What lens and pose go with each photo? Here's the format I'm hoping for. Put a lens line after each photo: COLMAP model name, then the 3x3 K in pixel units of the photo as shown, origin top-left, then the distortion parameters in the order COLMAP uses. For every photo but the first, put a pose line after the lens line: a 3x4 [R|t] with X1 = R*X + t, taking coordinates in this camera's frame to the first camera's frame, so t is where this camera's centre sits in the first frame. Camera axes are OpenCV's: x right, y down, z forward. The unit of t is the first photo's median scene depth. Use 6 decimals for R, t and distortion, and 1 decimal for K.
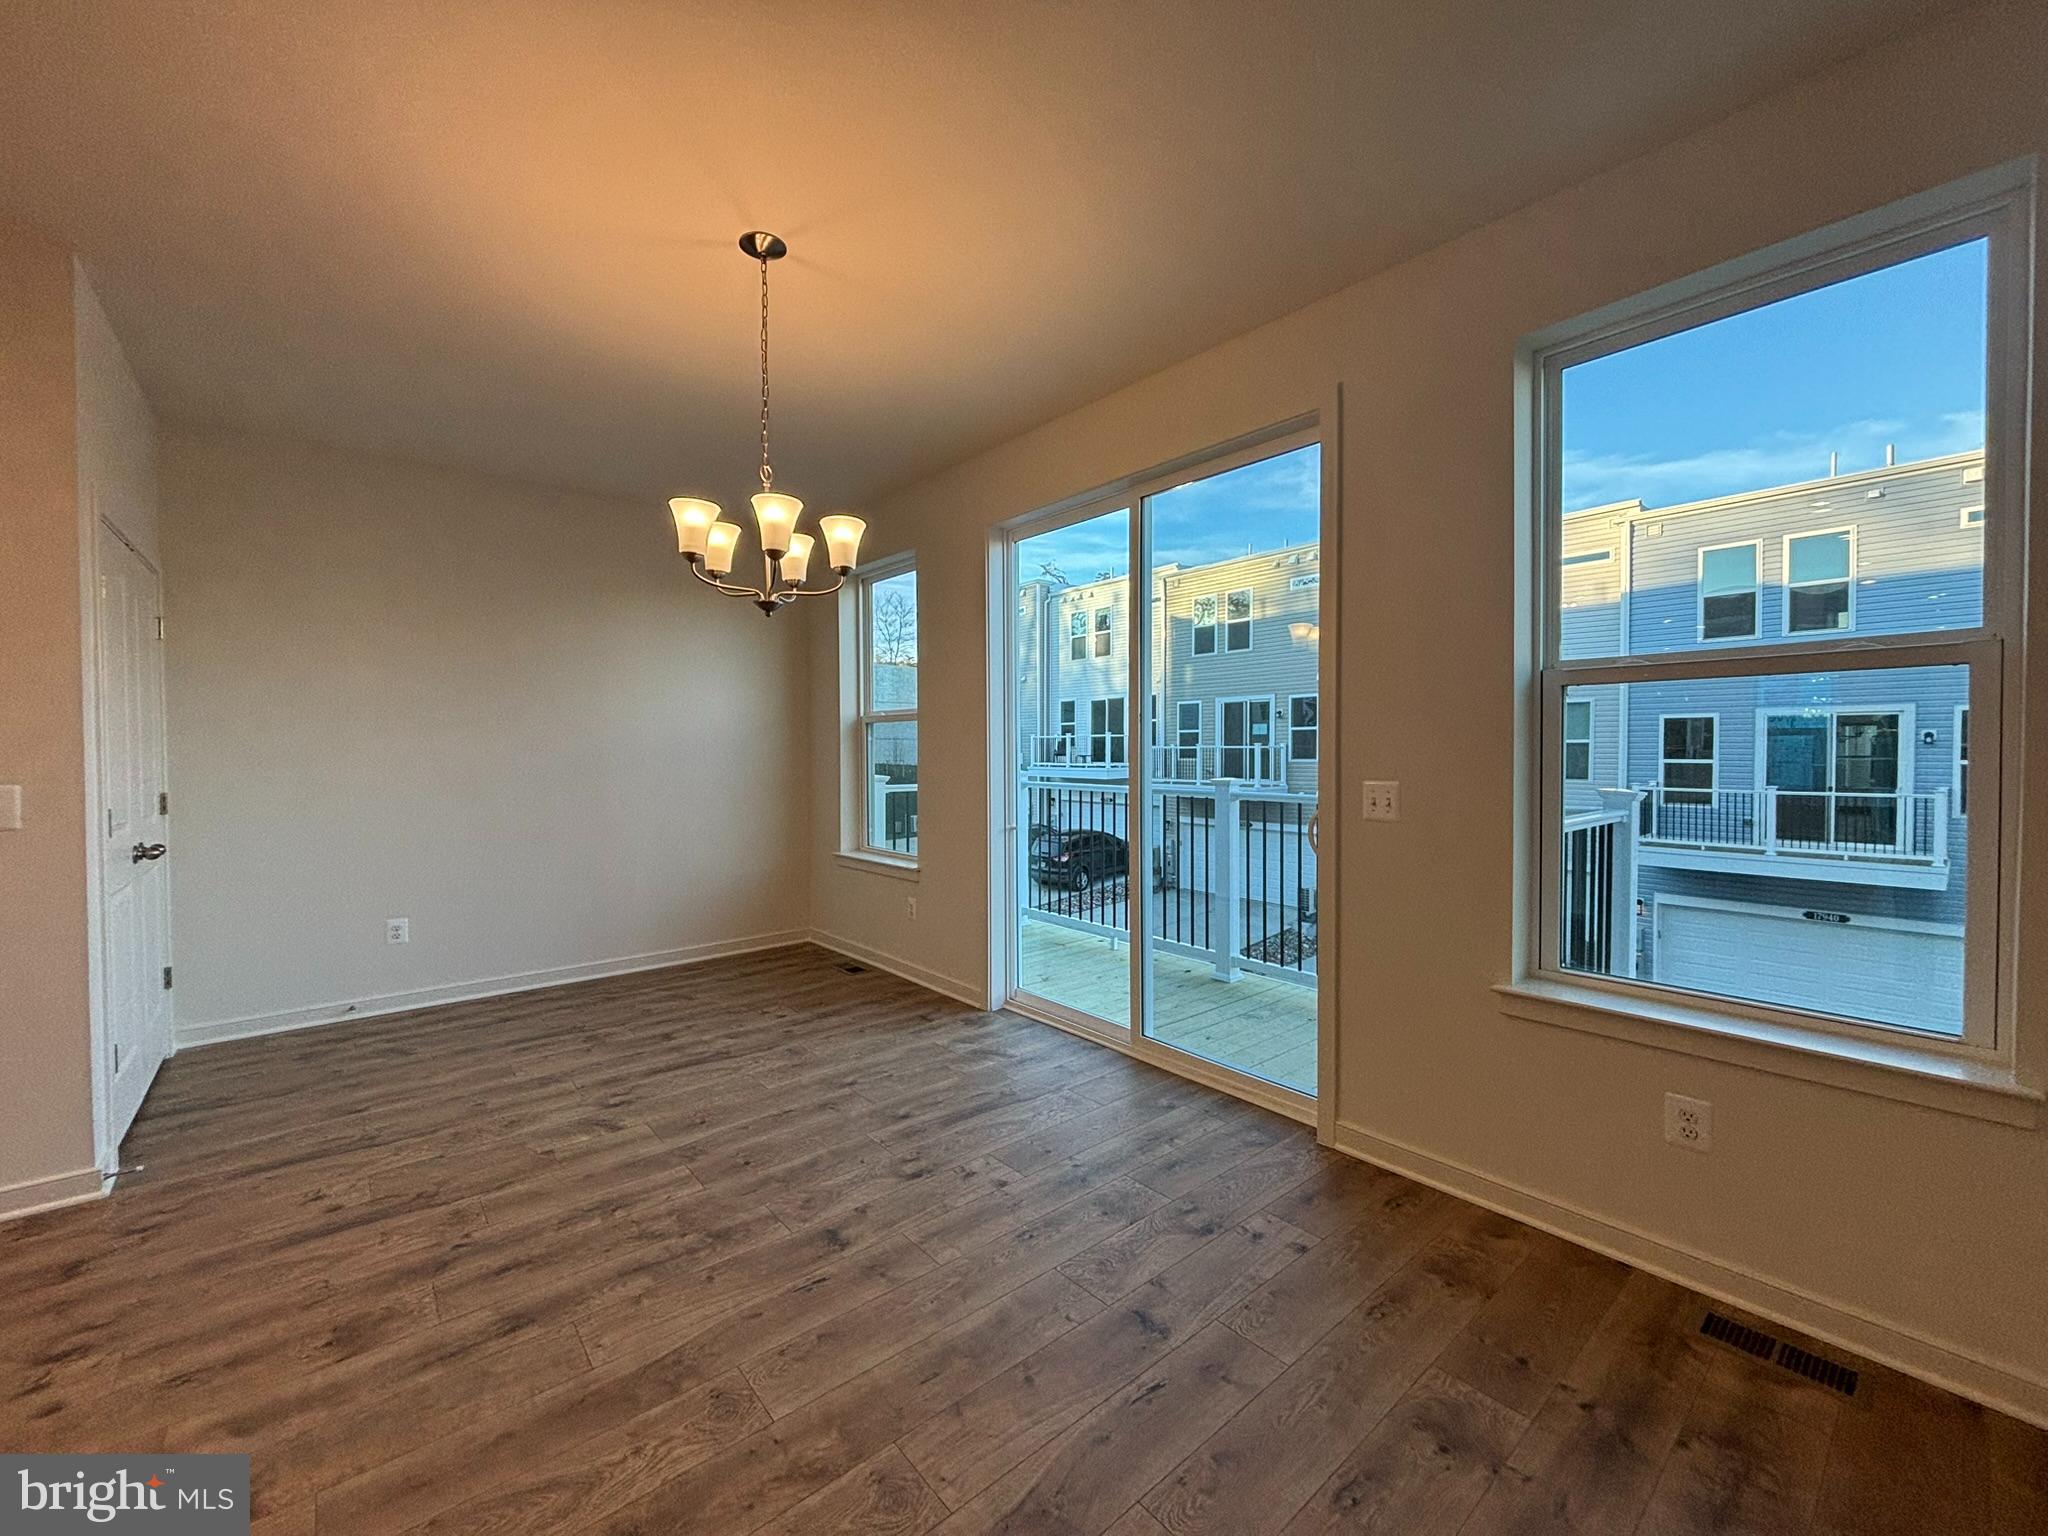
lens RADIAL K [[818.1, 0, 1036.2], [0, 818.1, 761.8], [0, 0, 1]] dist [-0.004467, 0.000385]
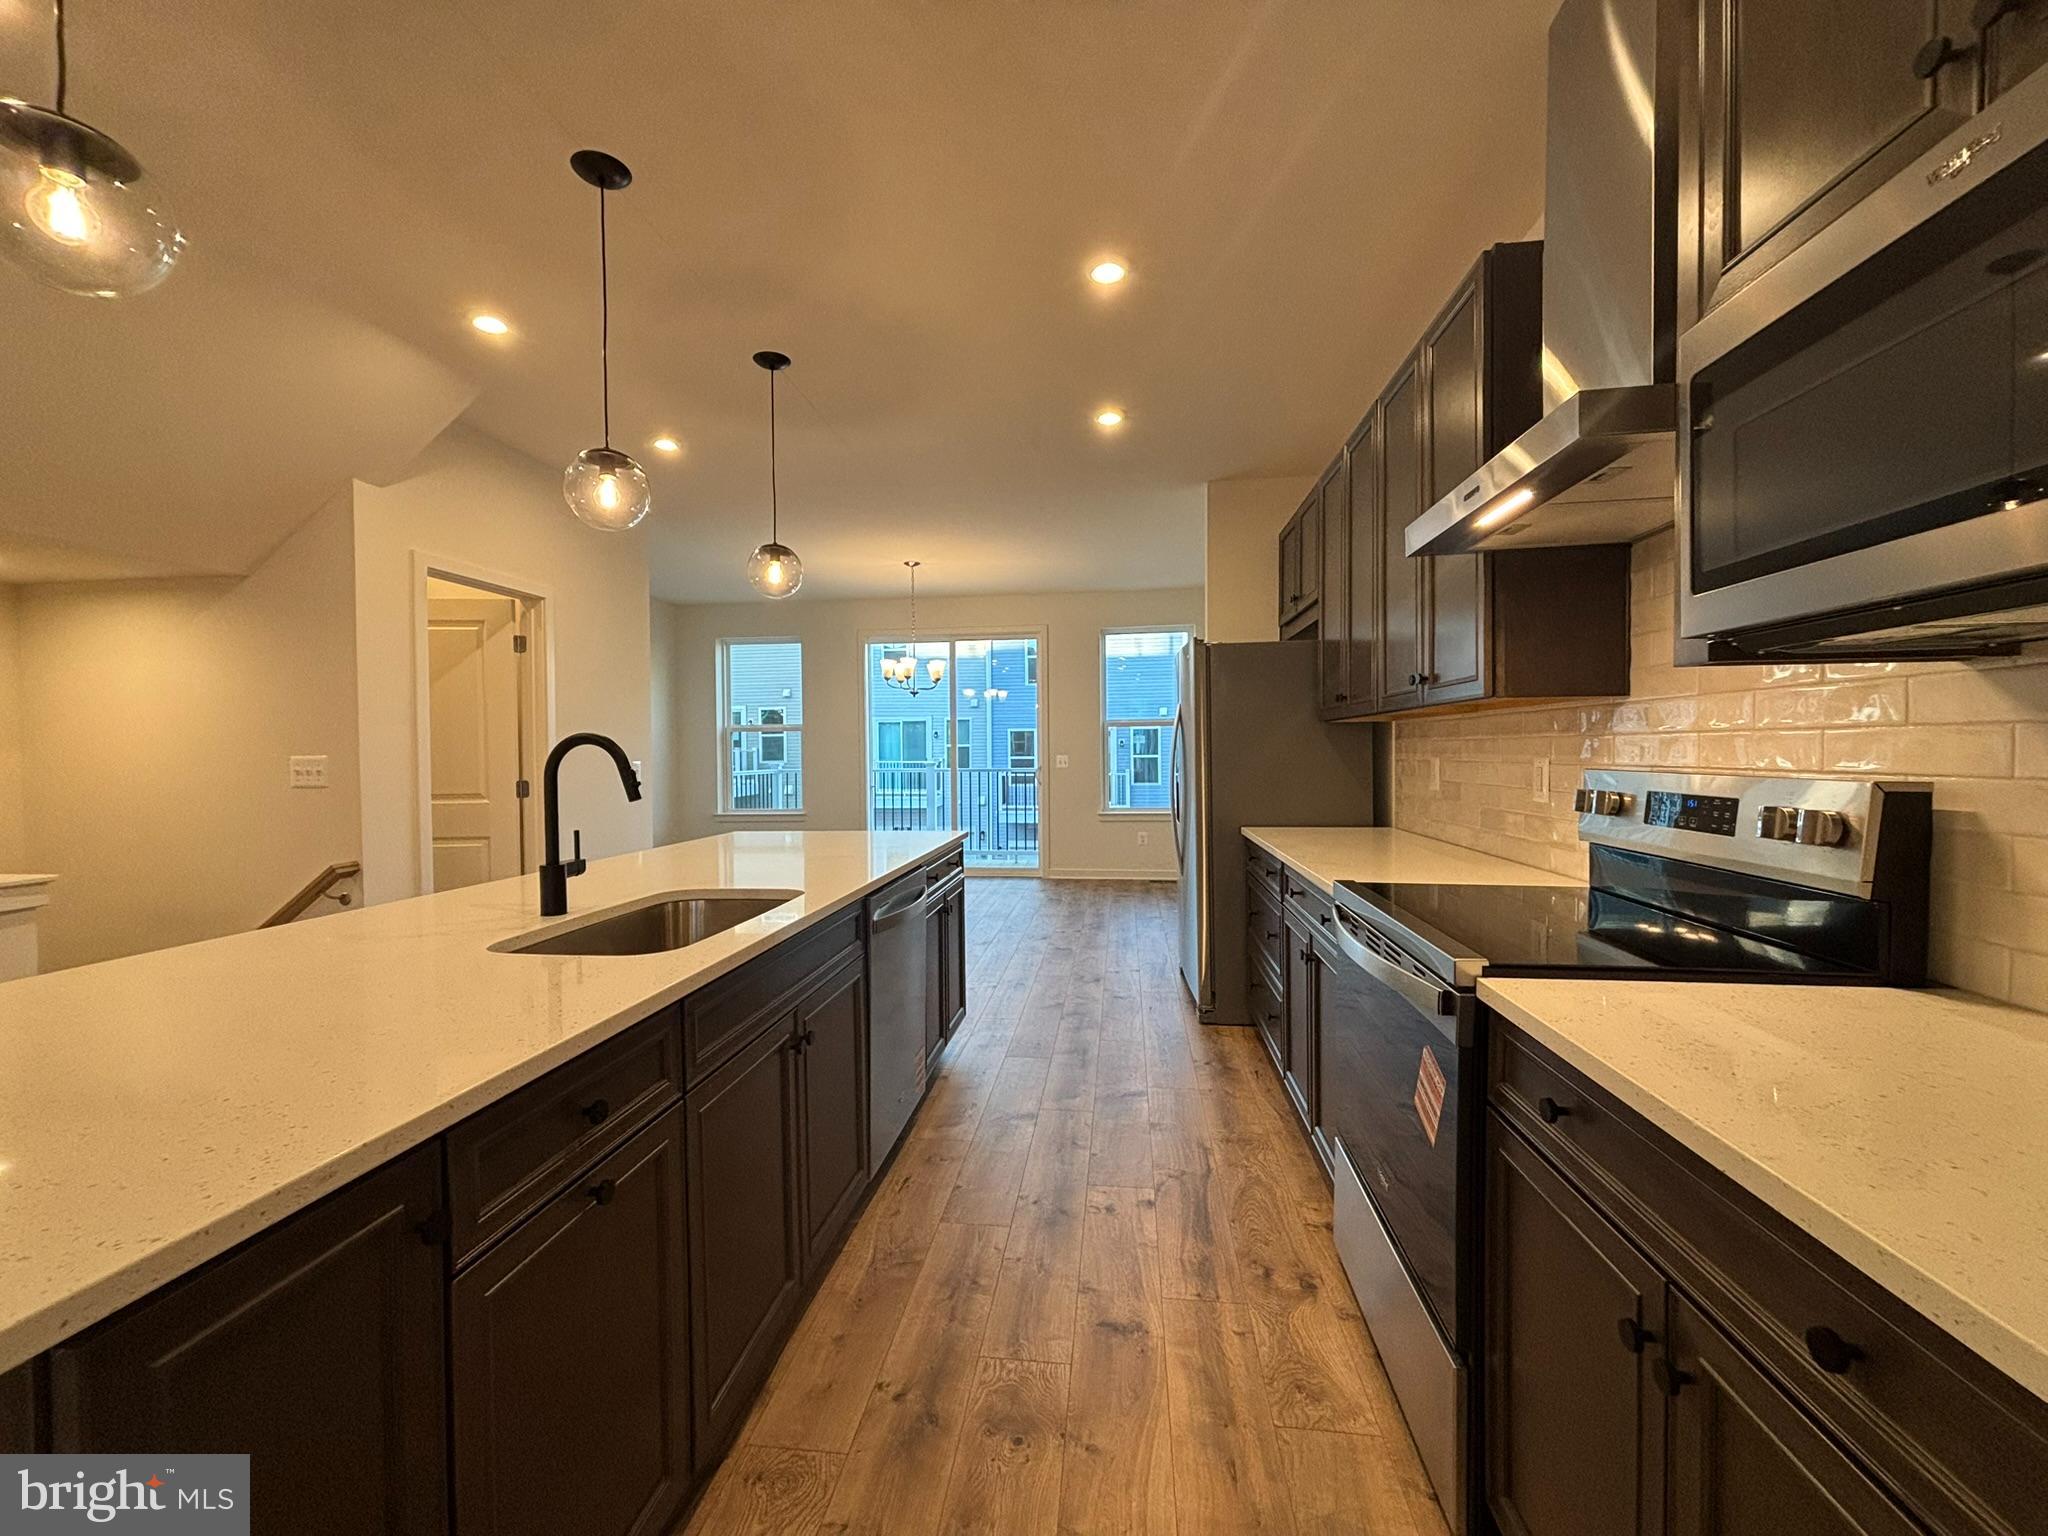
lens RADIAL K [[818.1, 0, 1026.4], [0, 818.1, 762.6], [0, 0, 1]] dist [-0.004467, 0.000385]
pose [[0.731073, -0.014585, 0.682144, -1.338533], [0.019122, 0.999817, 0.000884, 0.034562], [-0.682032, 0.012398, 0.731218, -0.876541]]
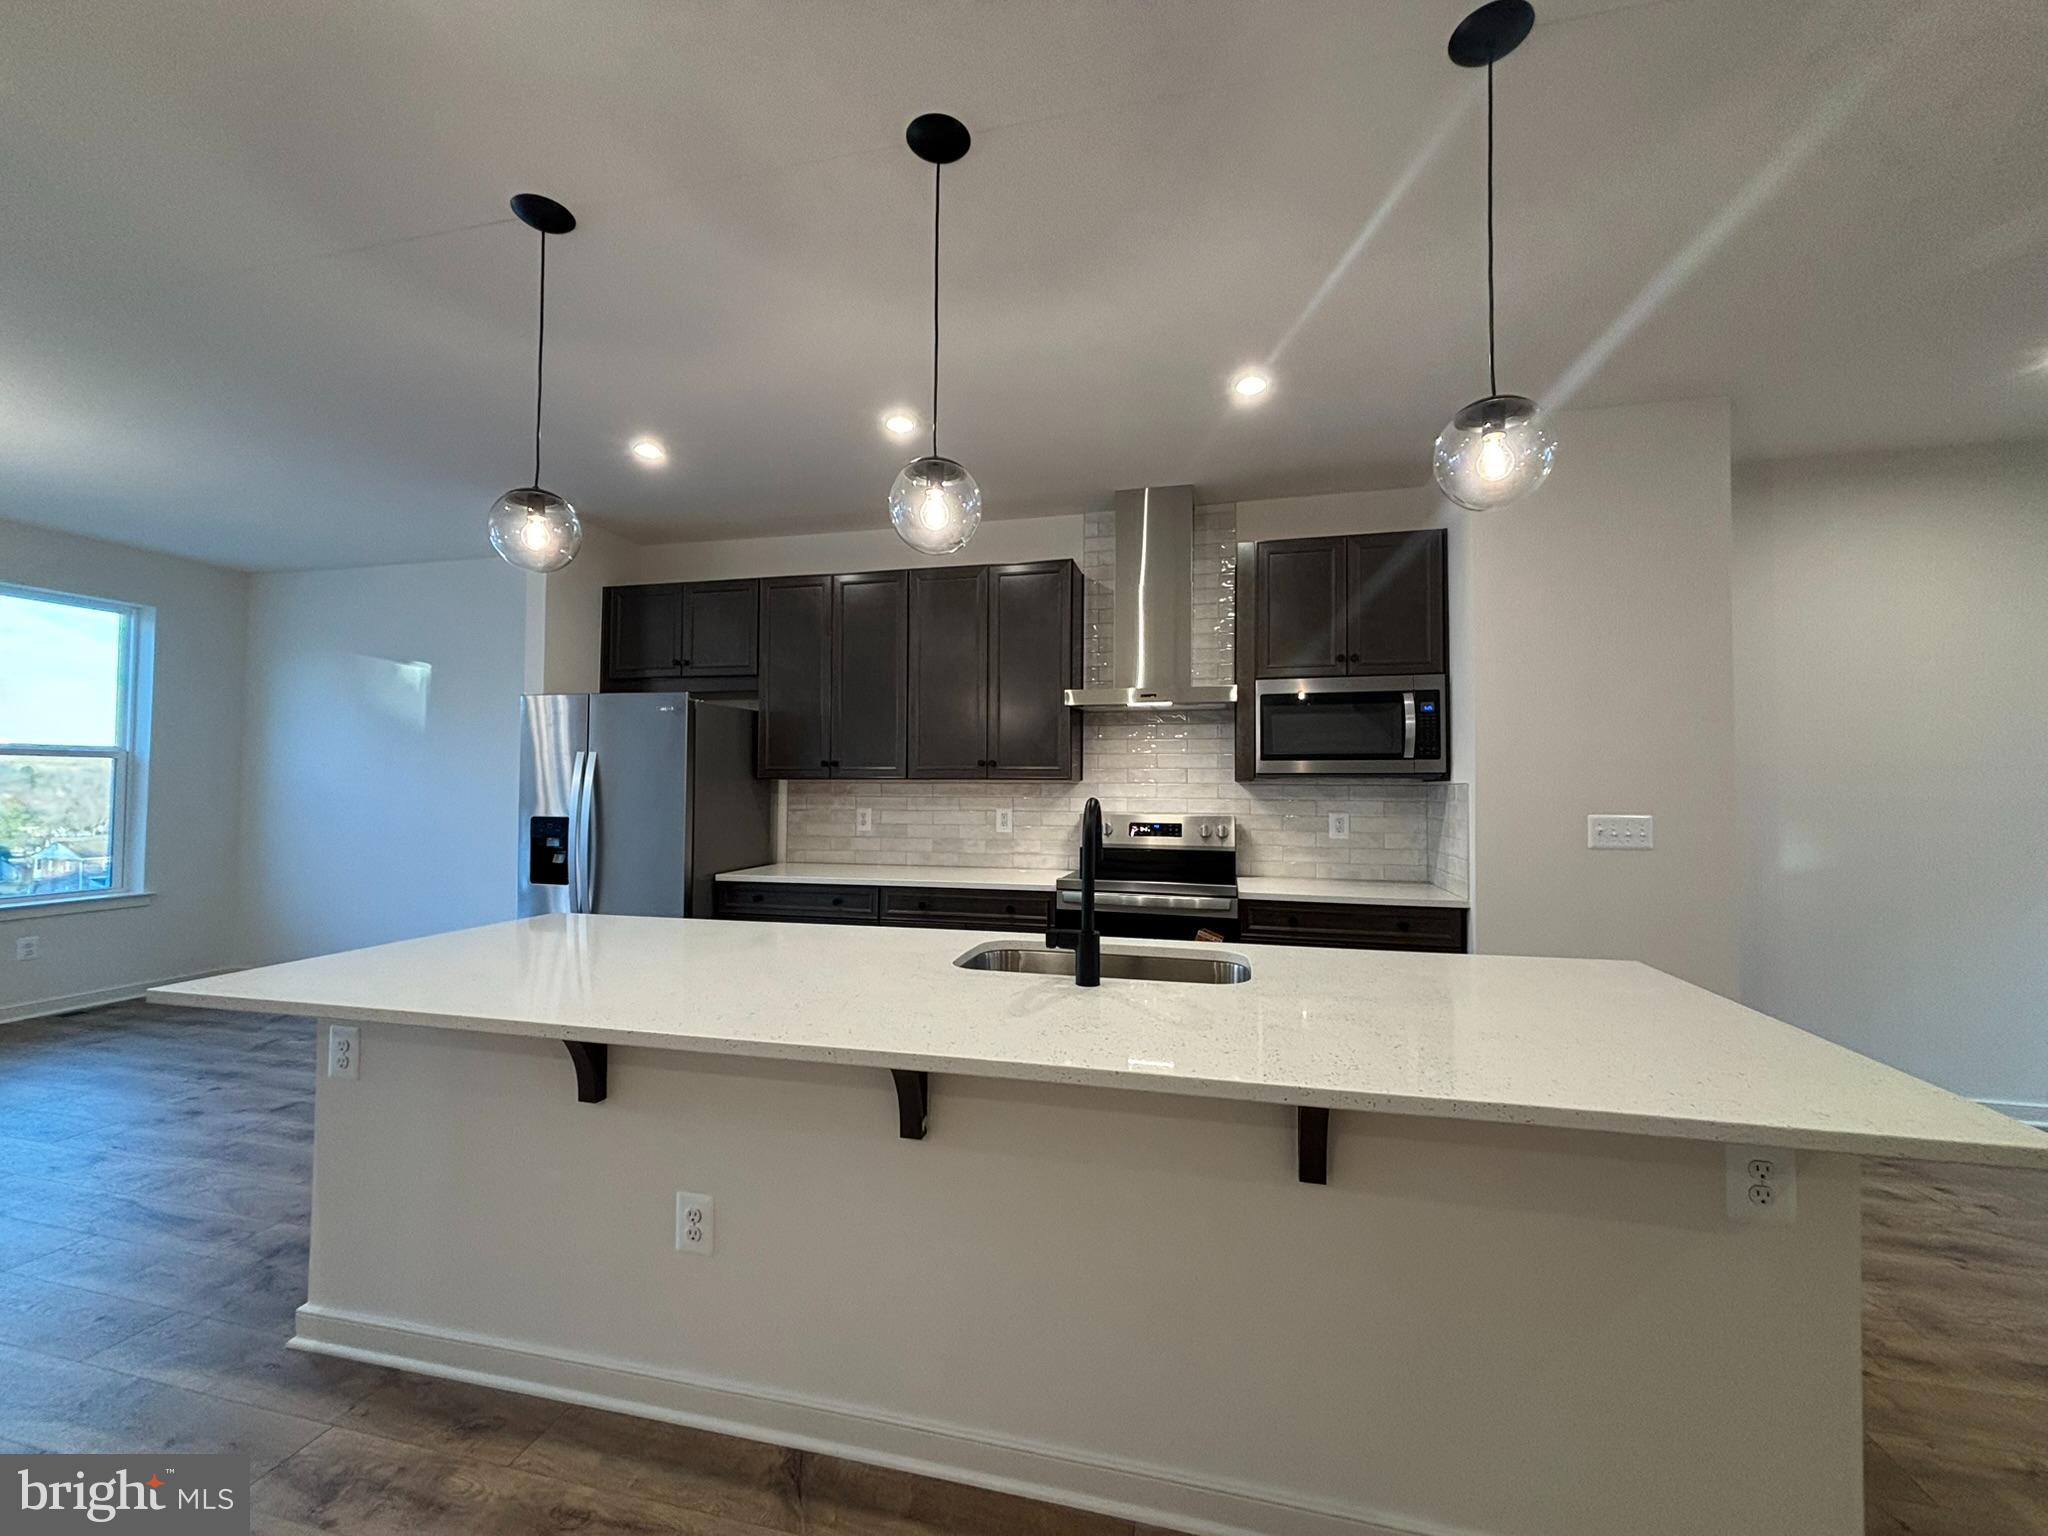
lens RADIAL K [[818.1, 0, 1020.9], [0, 818.1, 769.9], [0, 0, 1]] dist [-0.004467, 0.000385]
pose [[-0.595026, 0.018639, 0.803490, -1.590413], [0.008509, 0.999821, -0.016891, 0.001379], [-0.803661, -0.003213, -0.595078, 0.061189]]
